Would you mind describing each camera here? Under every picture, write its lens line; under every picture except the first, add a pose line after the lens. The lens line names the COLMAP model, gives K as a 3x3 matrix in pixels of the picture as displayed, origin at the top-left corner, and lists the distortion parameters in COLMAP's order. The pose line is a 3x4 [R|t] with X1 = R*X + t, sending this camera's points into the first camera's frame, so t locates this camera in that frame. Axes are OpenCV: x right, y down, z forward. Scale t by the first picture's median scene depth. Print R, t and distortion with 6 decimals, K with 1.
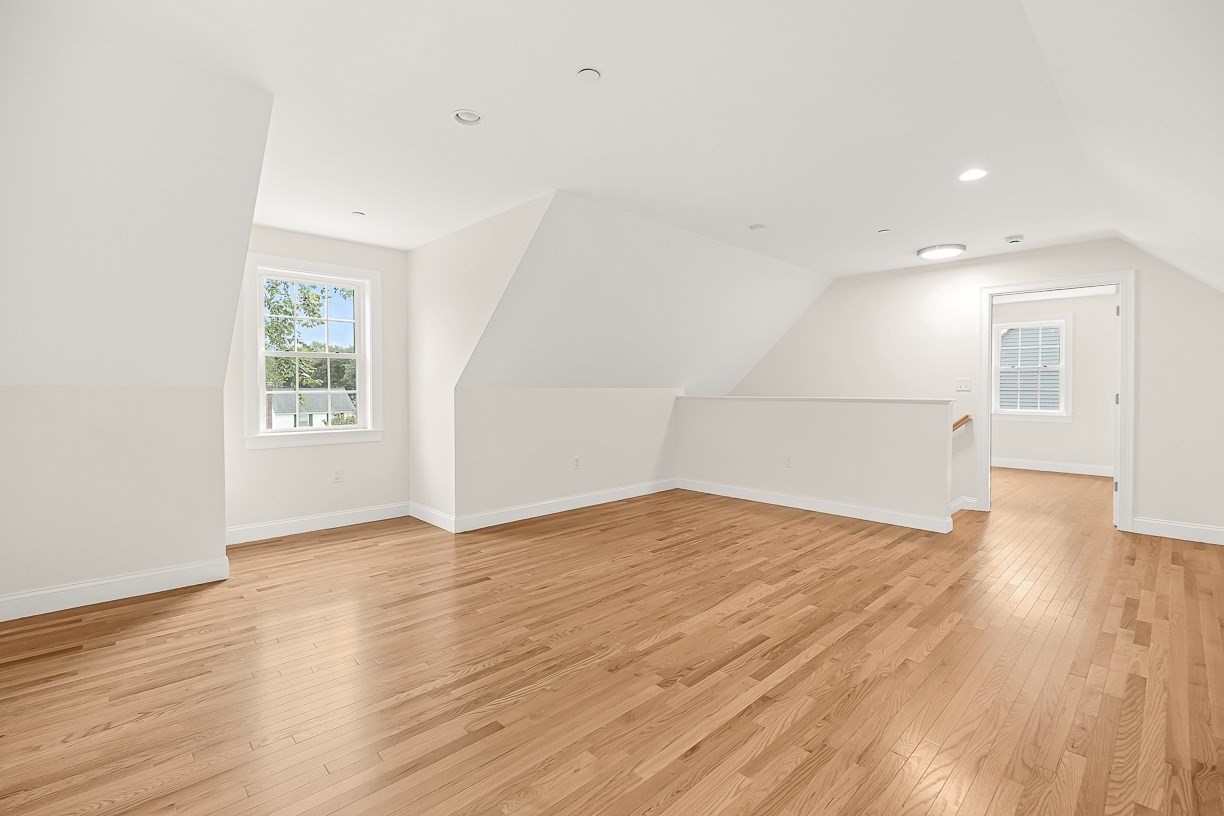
lens RADIAL K [[541.6, 0, 607.5], [0, 541.6, 402.5], [0, 0, 1]] dist [-0.000743, -0.000360]
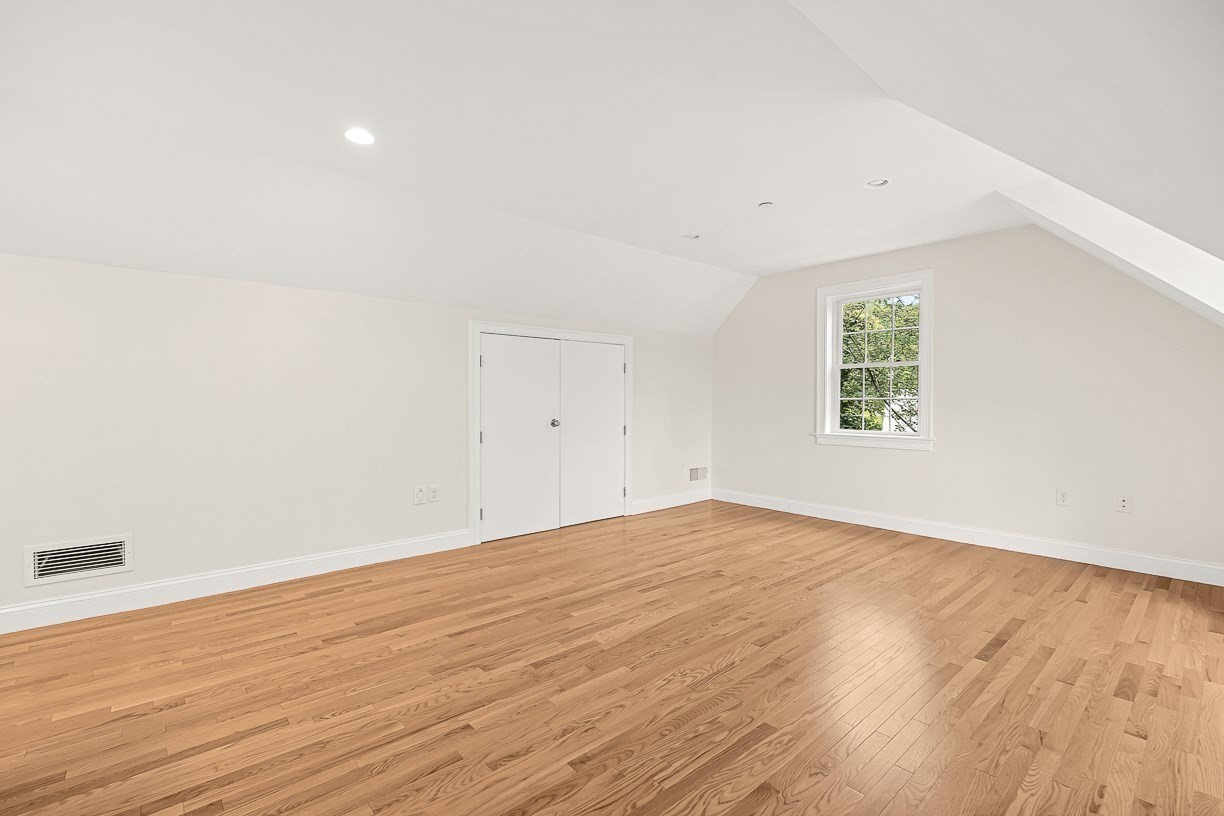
lens RADIAL K [[541.6, 0, 607.5], [0, 541.6, 402.5], [0, 0, 1]] dist [-0.000743, -0.000360]
pose [[-0.998900, -0.002707, 0.046823, 0.266227], [-0.001181, 0.999468, 0.032595, -0.039564], [-0.046886, 0.032504, -0.998371, 1.916988]]
